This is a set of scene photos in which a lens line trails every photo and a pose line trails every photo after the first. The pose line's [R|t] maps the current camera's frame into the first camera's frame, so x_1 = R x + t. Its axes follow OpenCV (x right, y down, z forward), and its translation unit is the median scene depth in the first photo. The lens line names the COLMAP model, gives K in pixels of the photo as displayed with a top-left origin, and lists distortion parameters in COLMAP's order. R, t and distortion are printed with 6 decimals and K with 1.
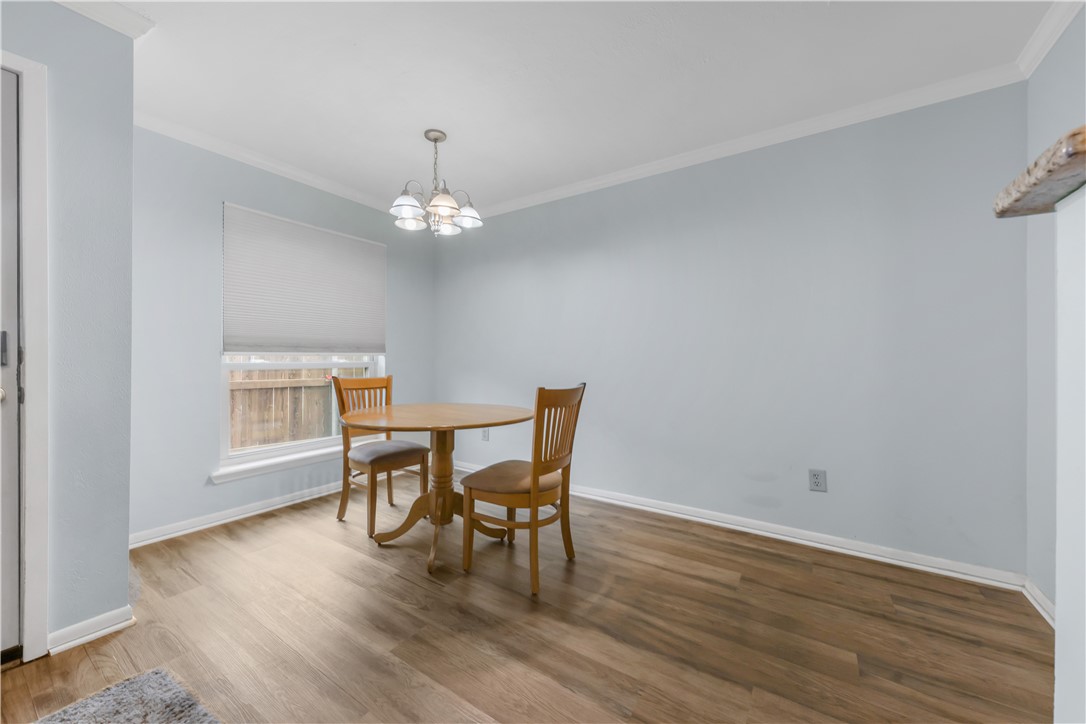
lens RADIAL K [[360.6, 0, 543.0], [0, 360.6, 362.0], [0, 0, 1]] dist [0.000062, 0.000011]
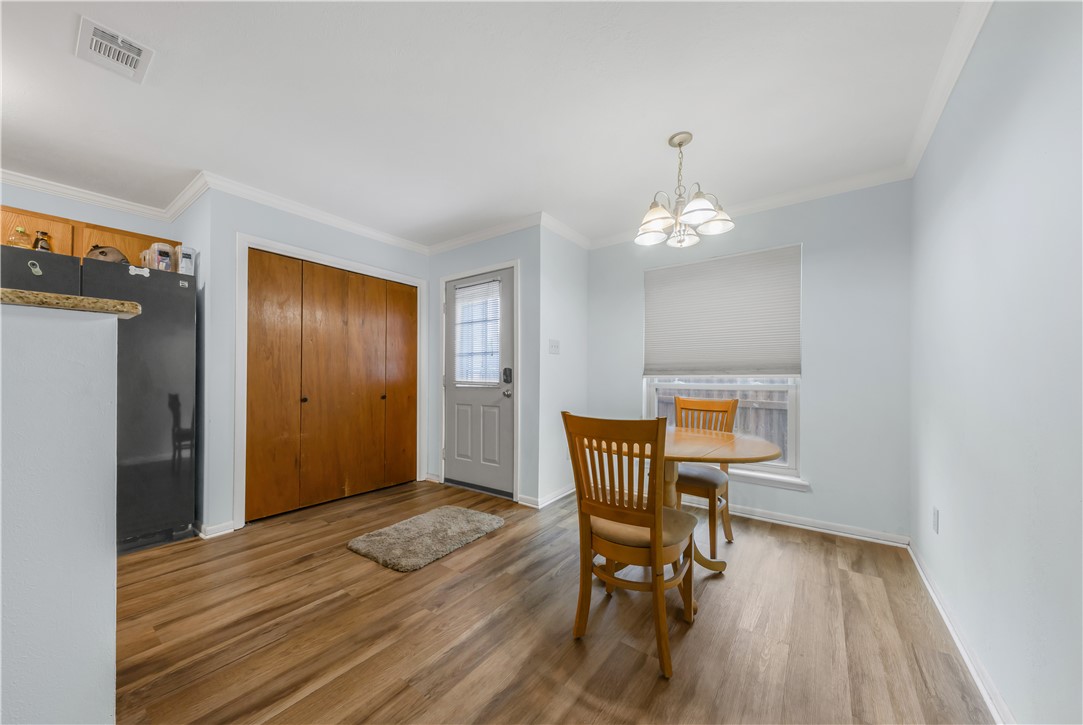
lens RADIAL K [[381.4, 0, 540.9], [0, 381.4, 380.9], [0, 0, 1]] dist [-0.000216, -0.000013]
pose [[0.012370, 0.002868, -0.999919, 0.679348], [-0.011276, 0.999933, 0.002728, -0.006960], [0.999860, 0.011241, 0.012402, 0.639948]]
